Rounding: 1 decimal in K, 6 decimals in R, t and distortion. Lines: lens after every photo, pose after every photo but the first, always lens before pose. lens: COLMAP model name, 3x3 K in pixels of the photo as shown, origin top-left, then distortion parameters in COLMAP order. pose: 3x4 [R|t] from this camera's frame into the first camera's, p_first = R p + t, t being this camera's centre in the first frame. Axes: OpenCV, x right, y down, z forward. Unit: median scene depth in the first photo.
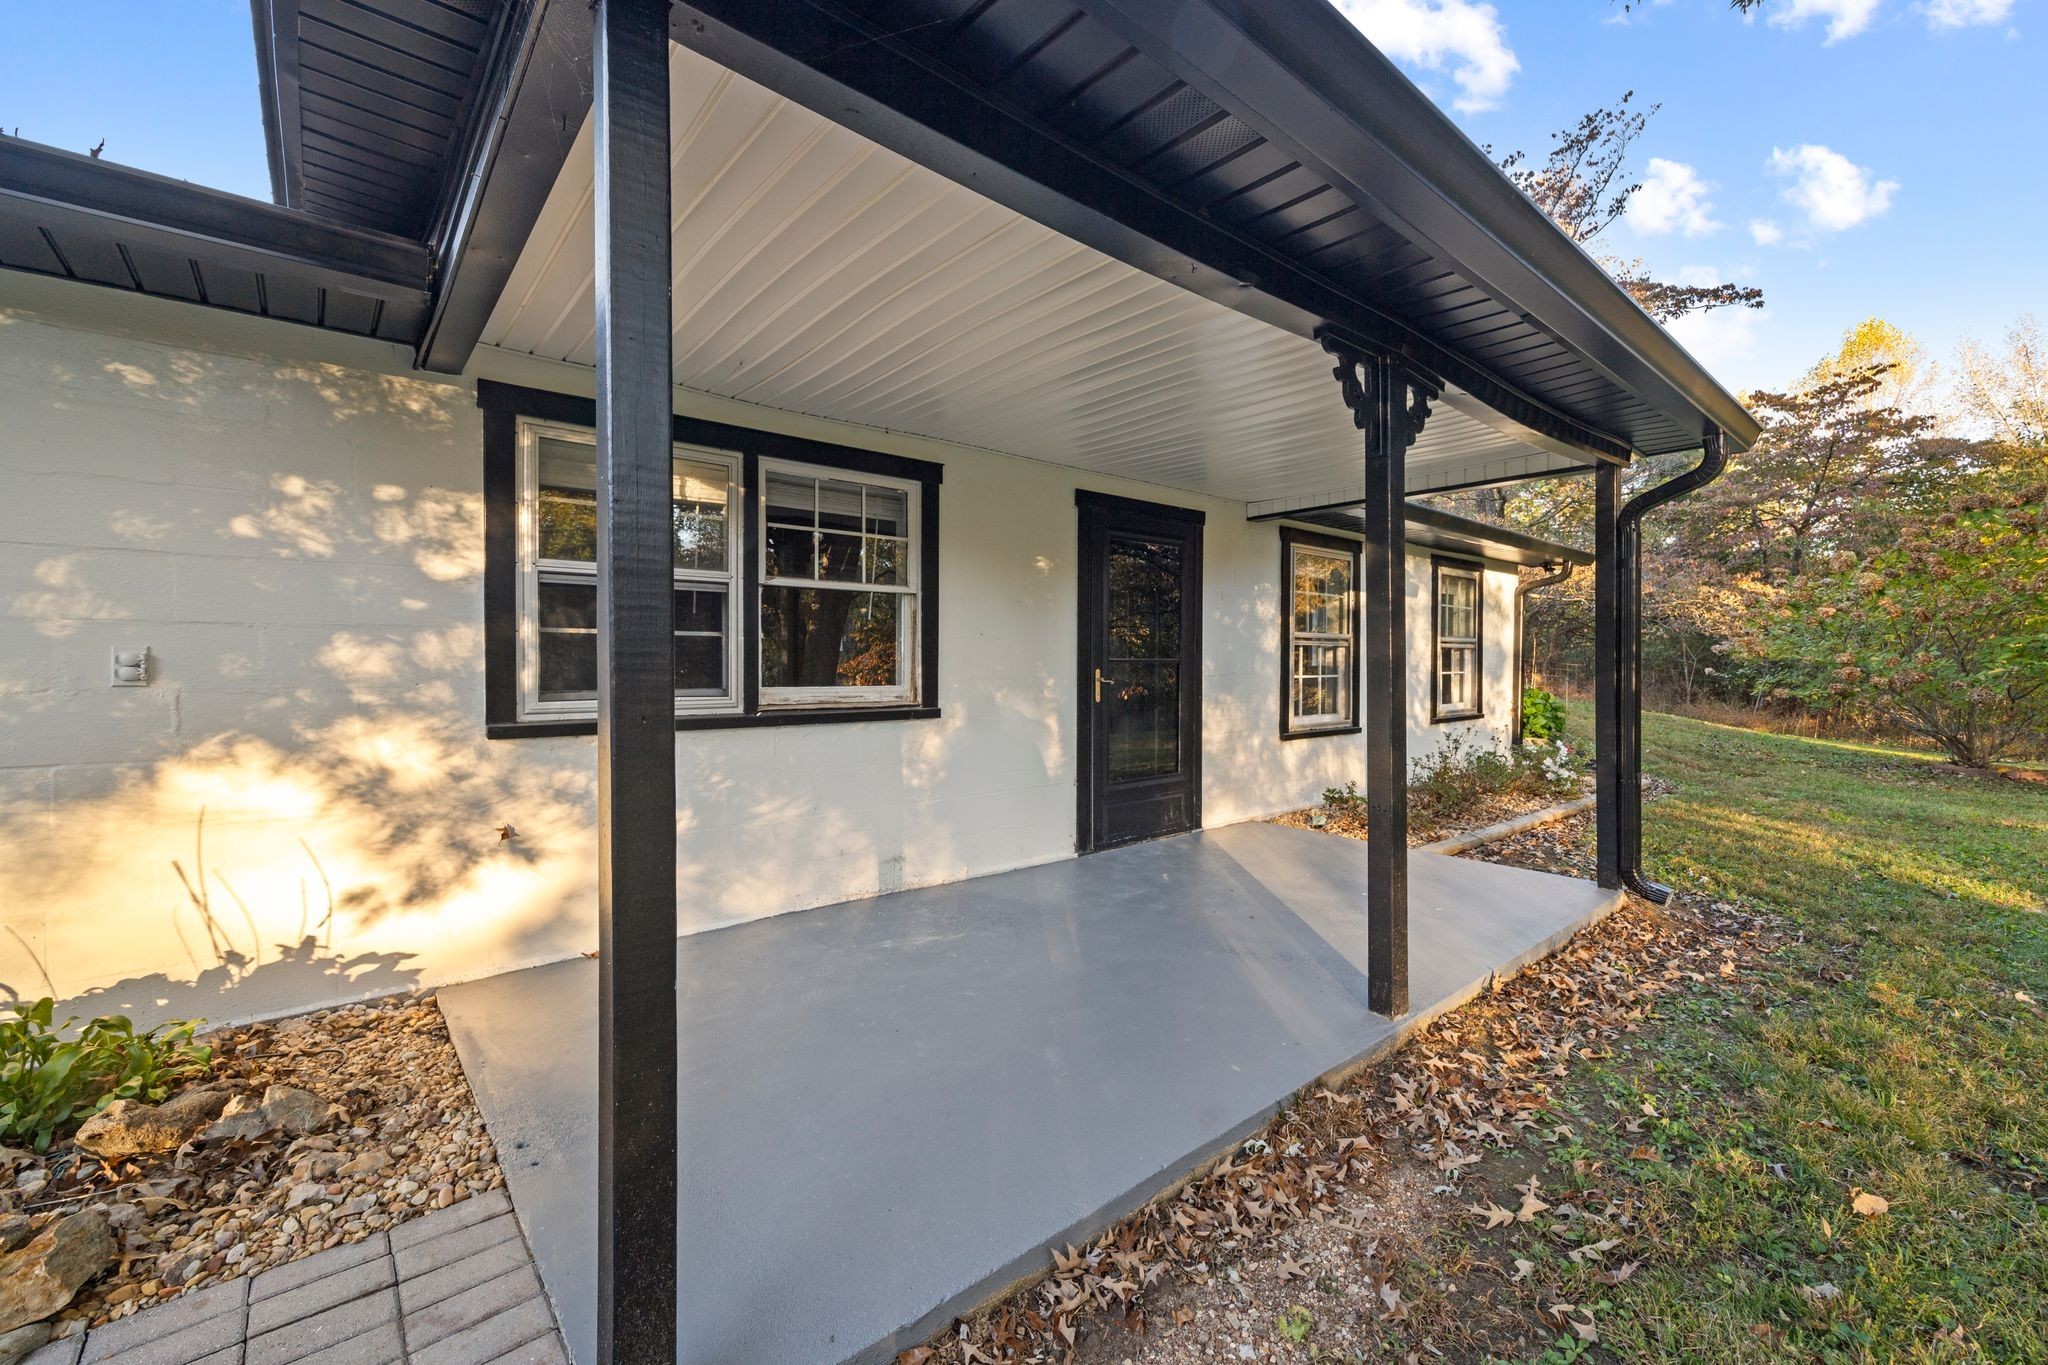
lens RADIAL K [[833.1, 0, 1021.9], [0, 833.1, 672.5], [0, 0, 1]] dist [-0.007081, -0.000919]
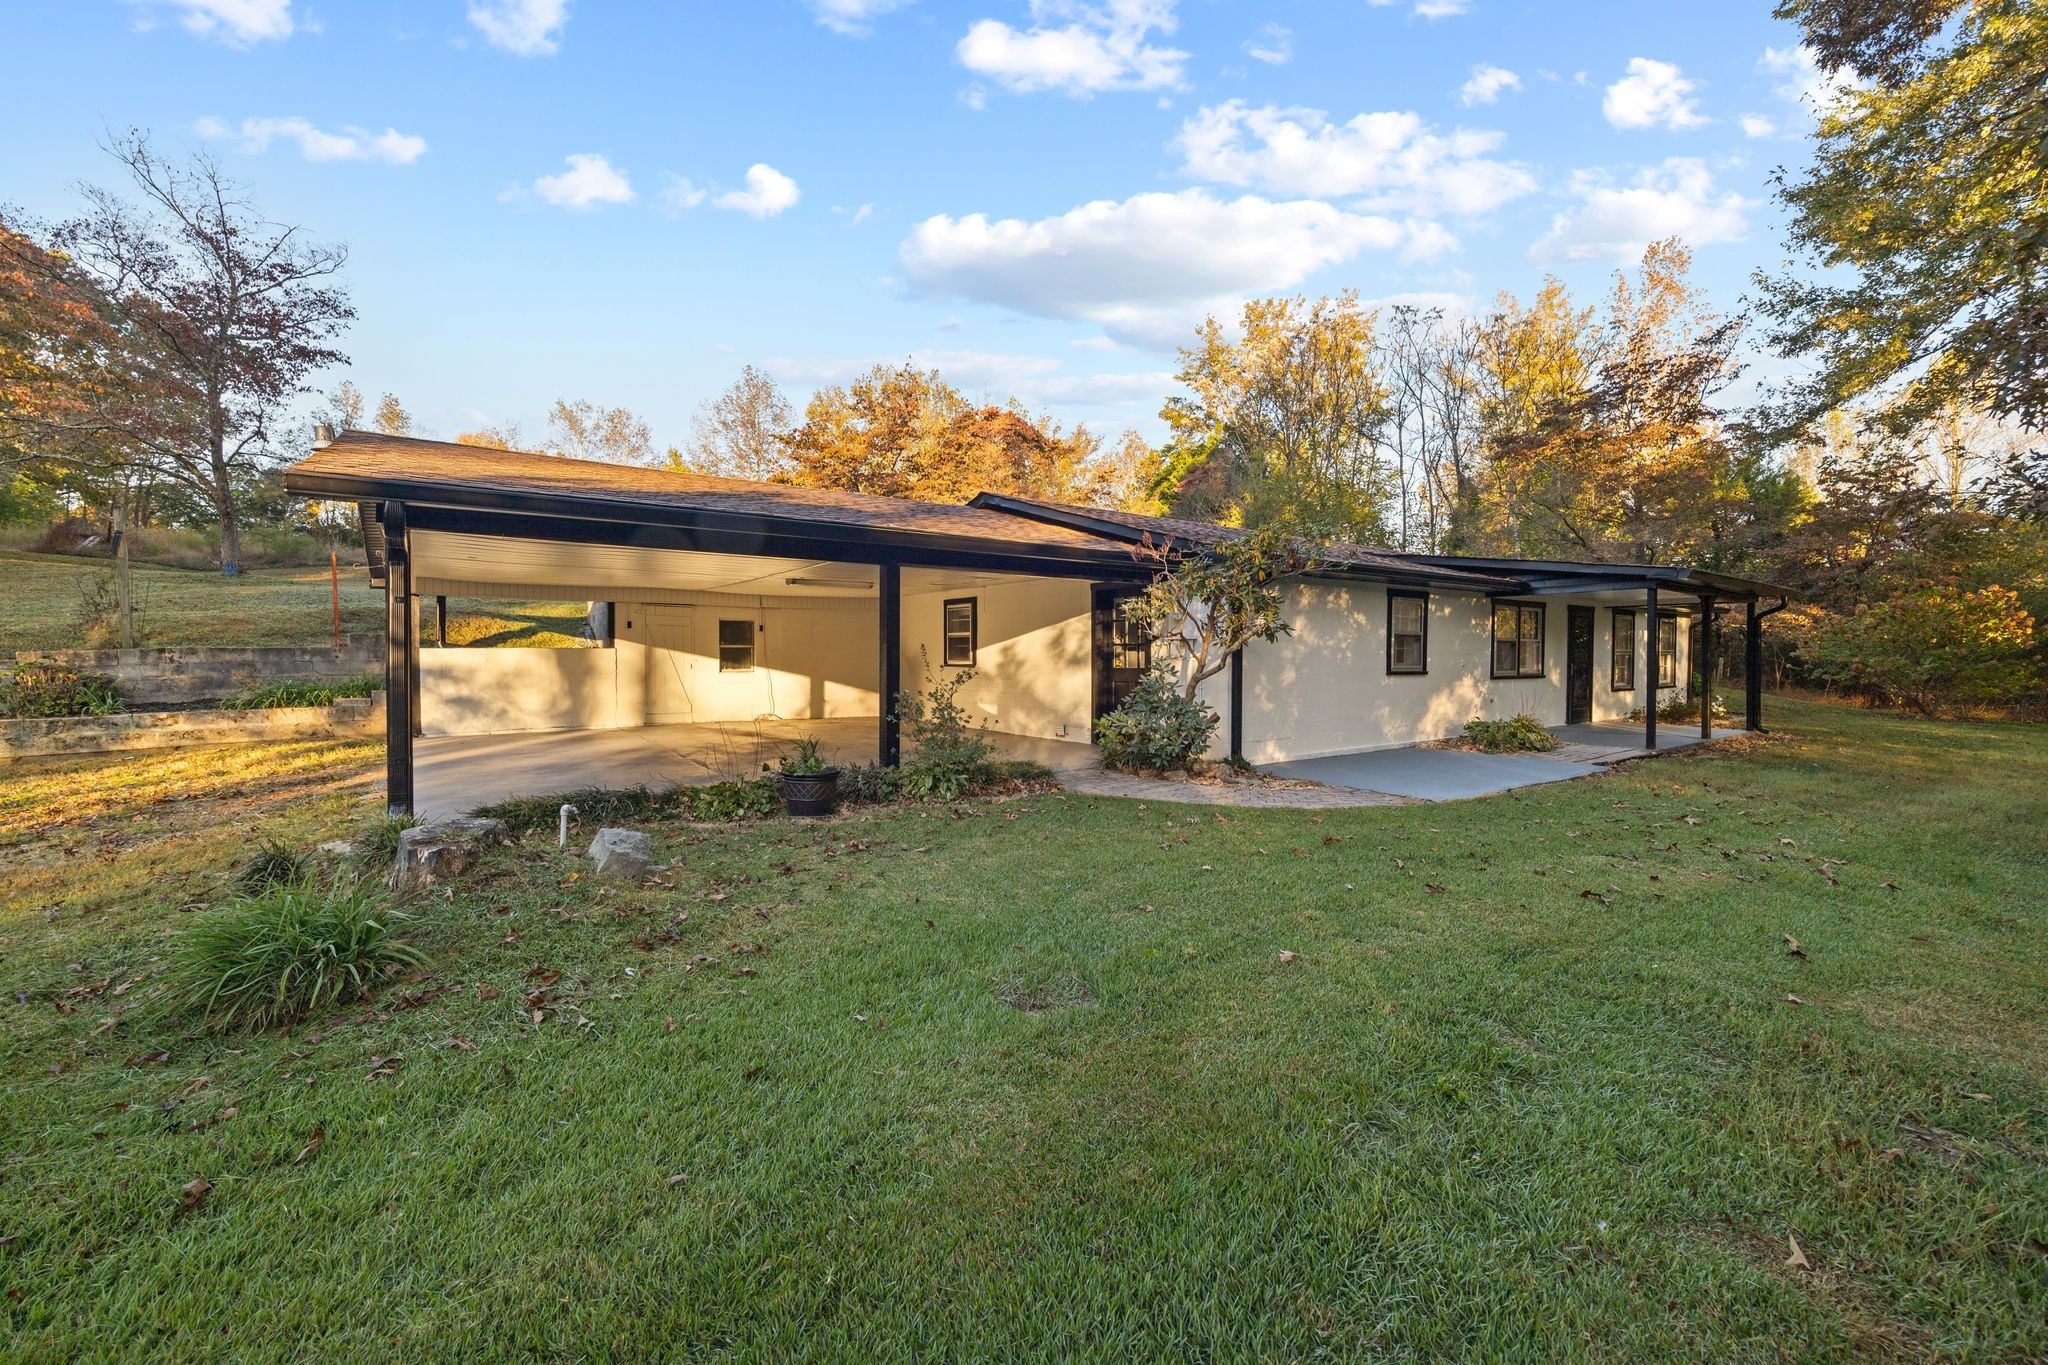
lens RADIAL K [[833.1, 0, 1014.7], [0, 833.1, 675.7], [0, 0, 1]] dist [-0.007081, -0.000919]
pose [[0.997747, 0.005534, -0.066865, -1.025408], [-0.004728, 0.999914, 0.012216, 0.007524], [0.066927, -0.011872, 0.997687, -1.275557]]
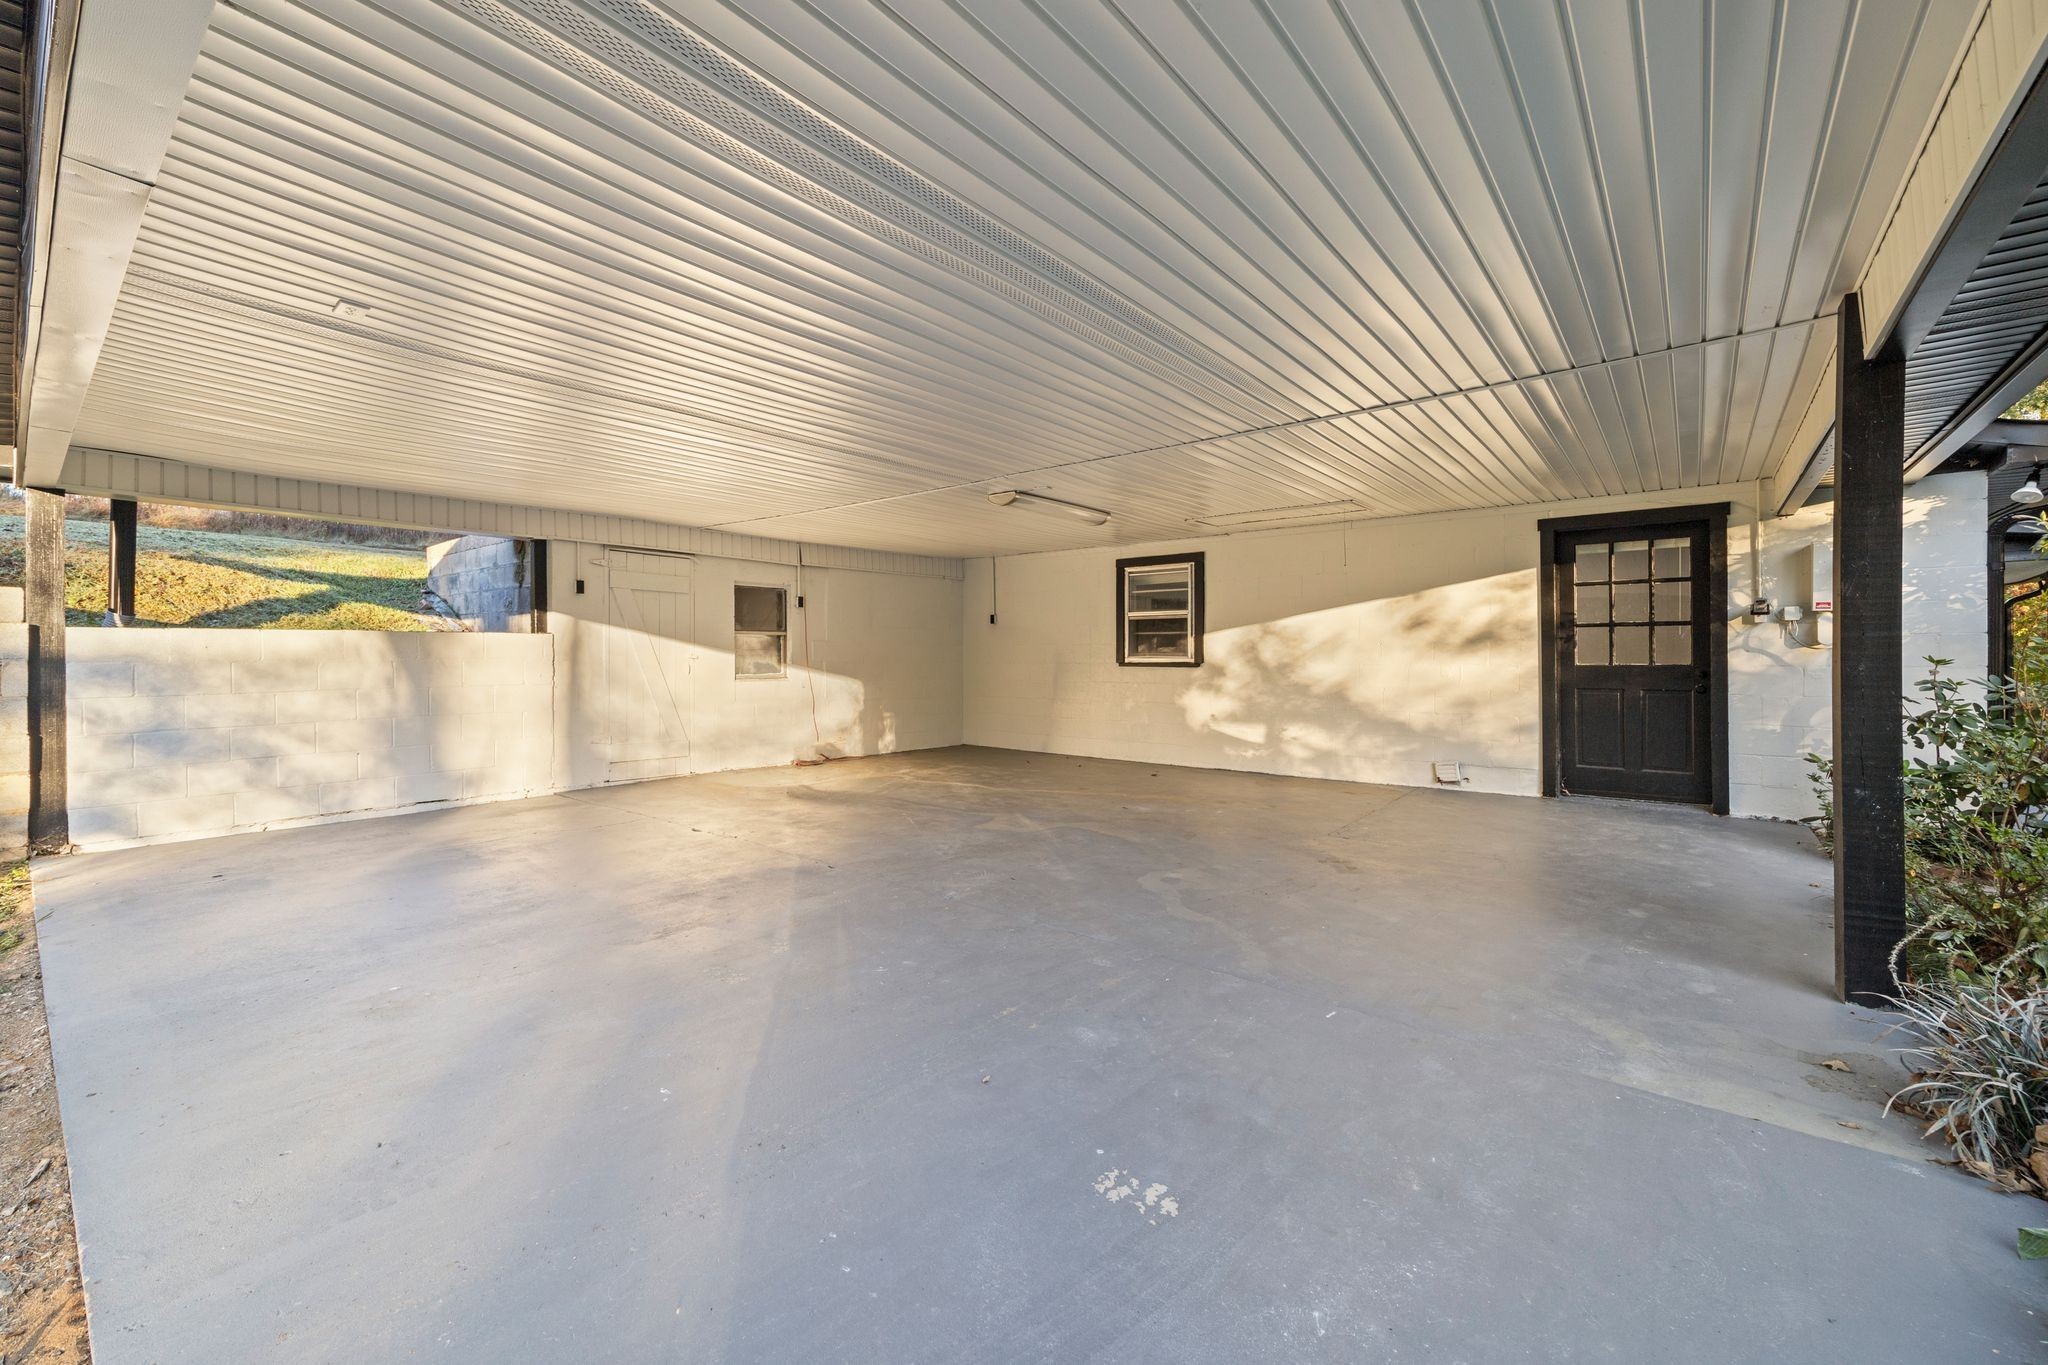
lens RADIAL K [[833.1, 0, 1023.1], [0, 833.1, 673.5], [0, 0, 1]] dist [-0.007081, -0.000919]
pose [[0.978511, -0.002471, 0.206181, -1.649133], [0.001570, 0.999988, 0.004536, 0.015431], [-0.206190, -0.004115, 0.978503, -0.573665]]
